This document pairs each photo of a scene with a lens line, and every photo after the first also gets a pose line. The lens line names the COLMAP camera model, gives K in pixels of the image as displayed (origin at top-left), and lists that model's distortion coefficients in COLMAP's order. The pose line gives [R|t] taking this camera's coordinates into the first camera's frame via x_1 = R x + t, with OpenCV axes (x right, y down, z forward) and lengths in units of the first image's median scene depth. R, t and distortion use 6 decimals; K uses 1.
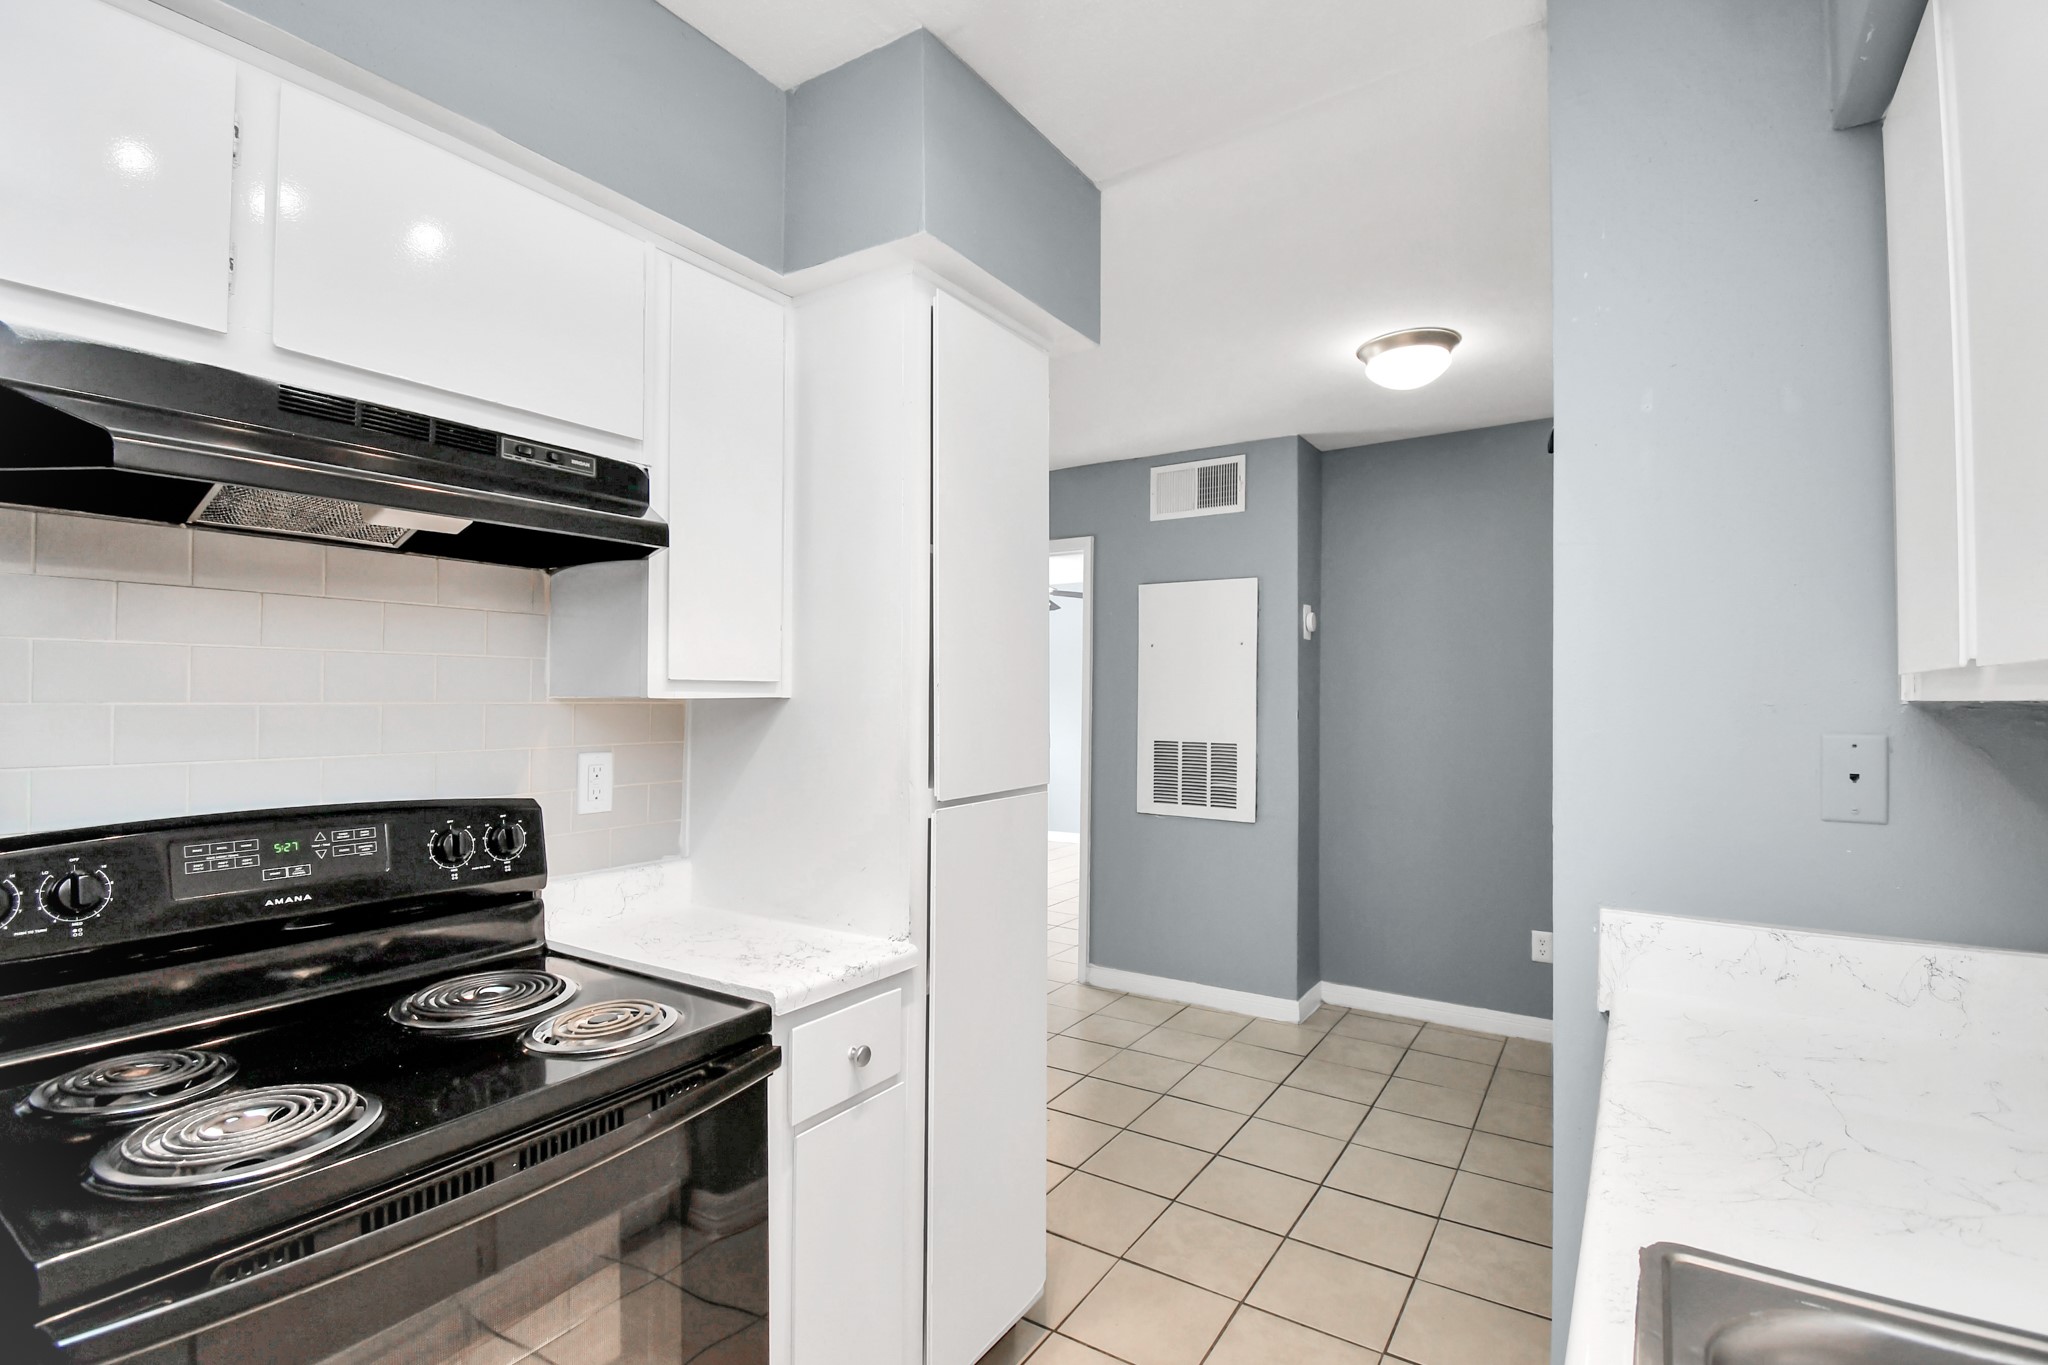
lens RADIAL K [[948.1, 0, 1004.2], [0, 948.1, 678.1], [0, 0, 1]] dist [0.016262, -0.023838]
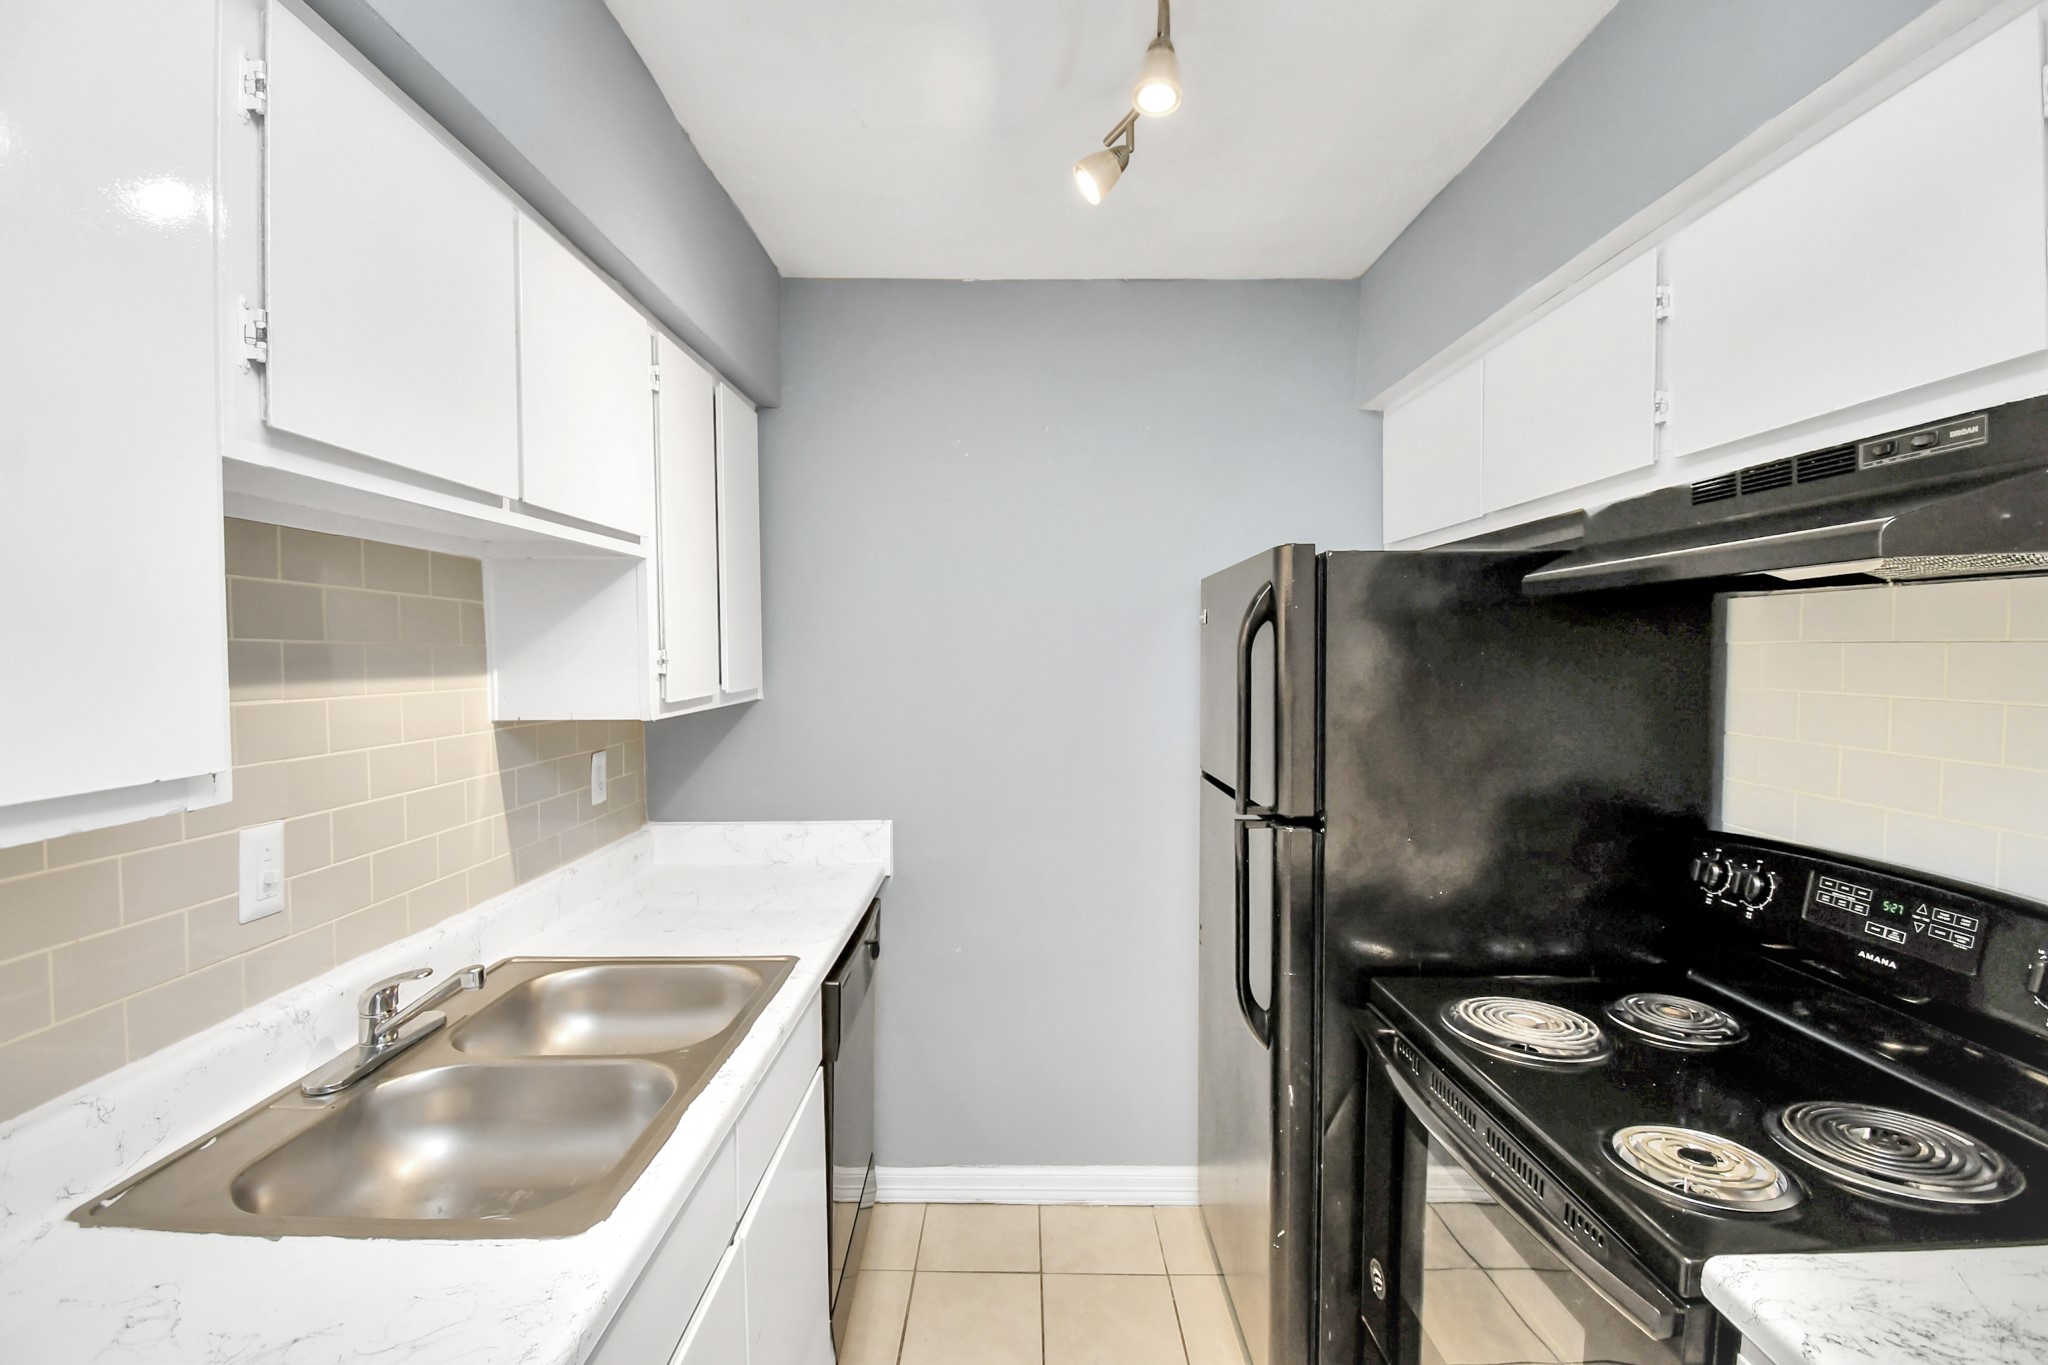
lens RADIAL K [[918.3, 0, 1024.0], [0, 918.3, 682.5], [0, 0, 1]] dist [0.025441, -0.030139]
pose [[-0.826420, 0.015448, -0.562842, 0.482226], [0.006980, 0.999828, 0.017193, -0.071480], [0.563011, 0.010279, -0.826385, 1.231982]]
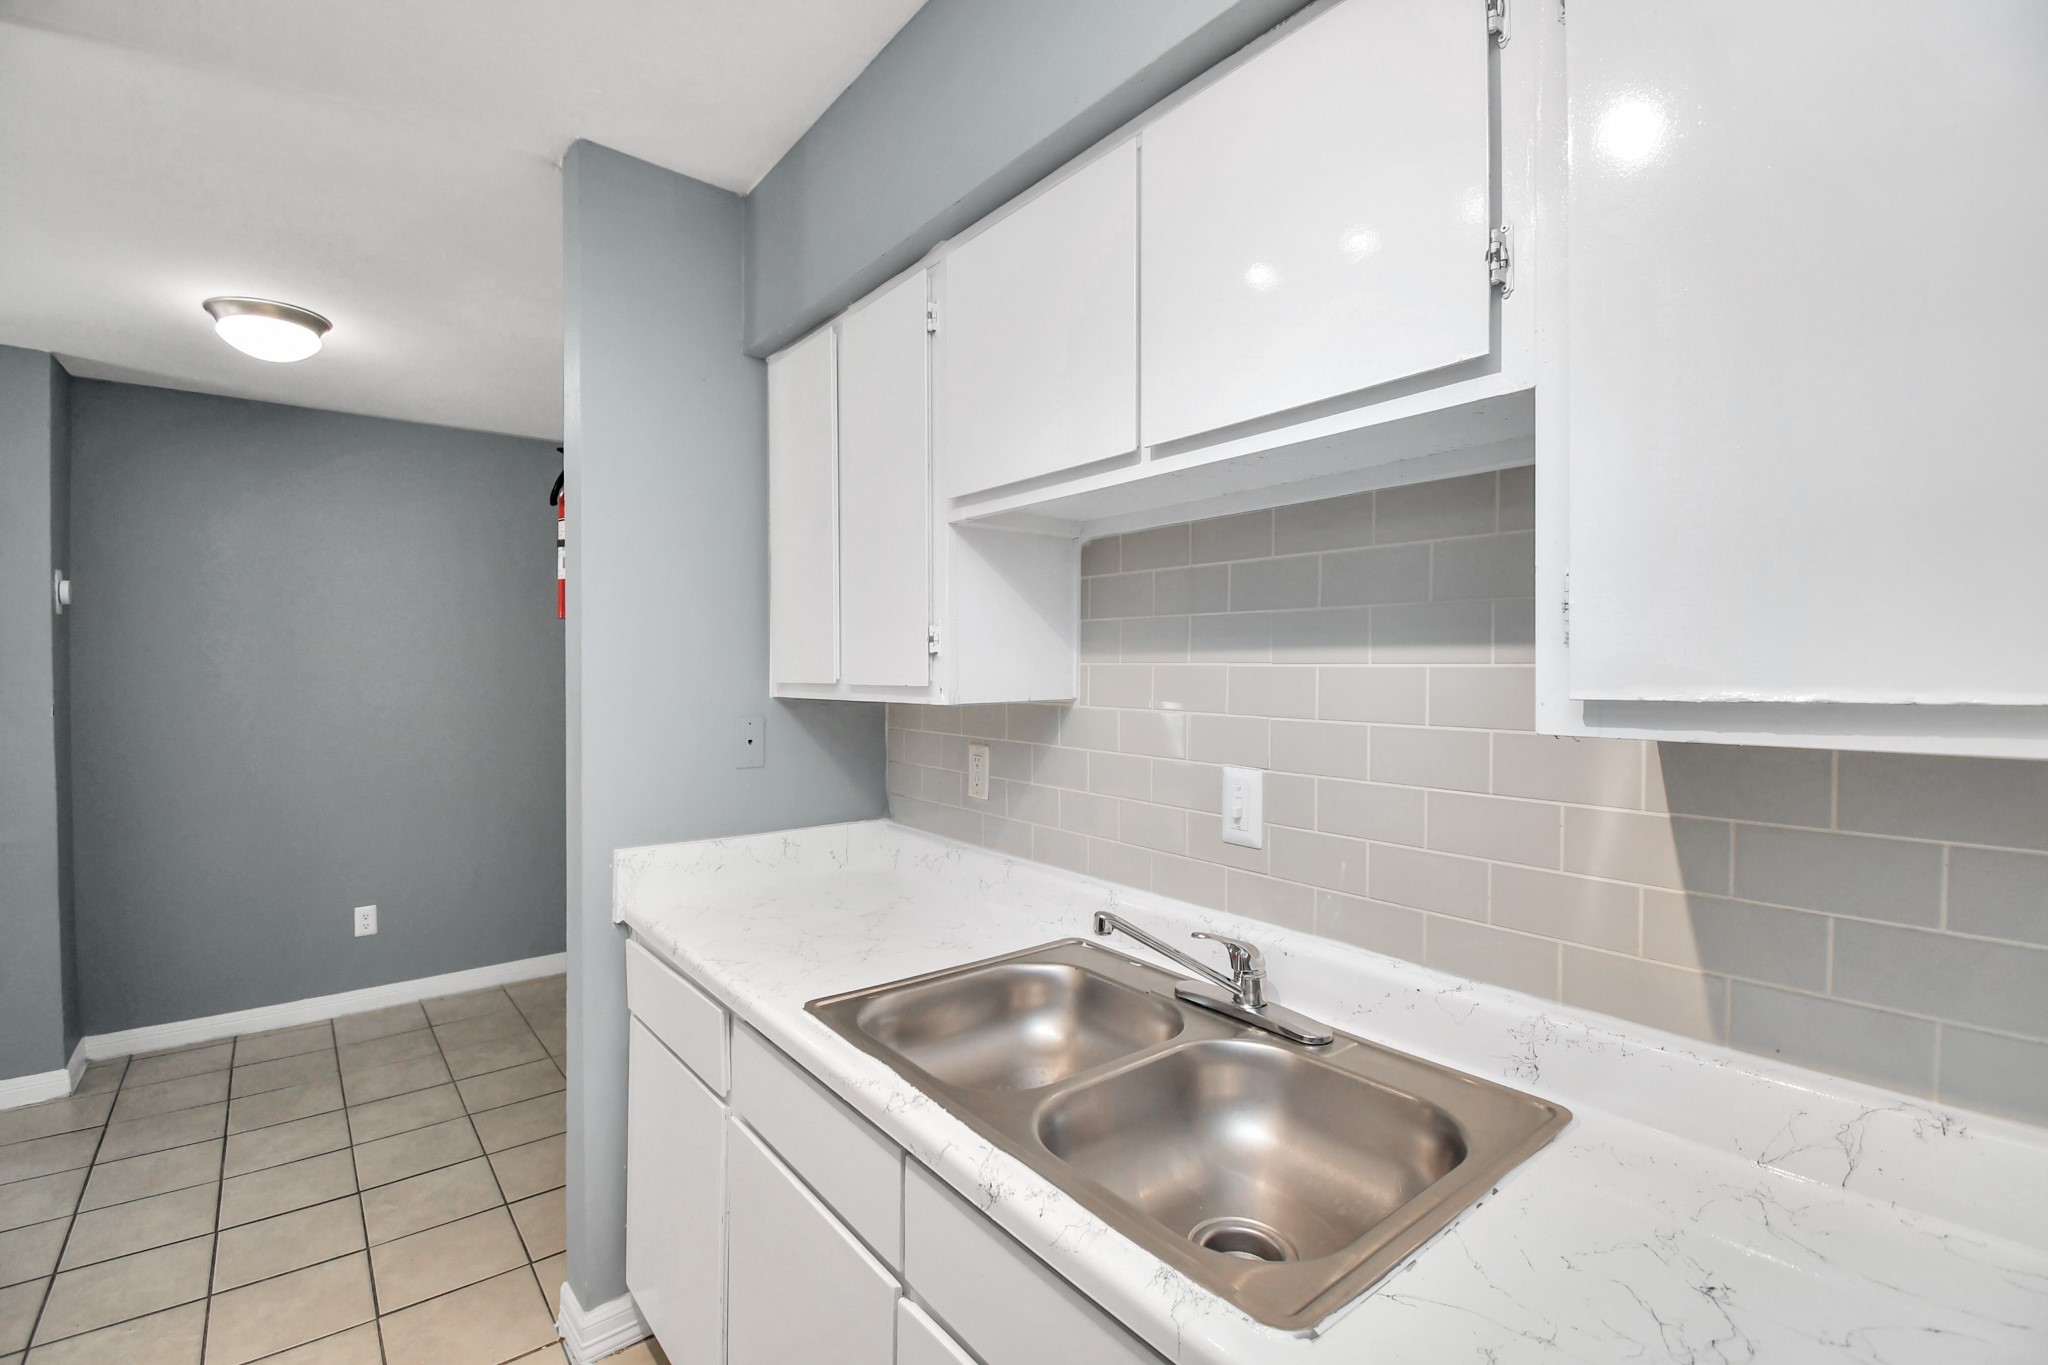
lens RADIAL K [[909.8, 0, 1028.9], [0, 909.8, 679.0], [0, 0, 1]] dist [0.030230, -0.029124]
pose [[0.282306, -0.016851, 0.959176, -0.473357], [-0.016874, 0.999604, 0.022527, -0.047899], [-0.959176, -0.022545, 0.281910, 0.042594]]
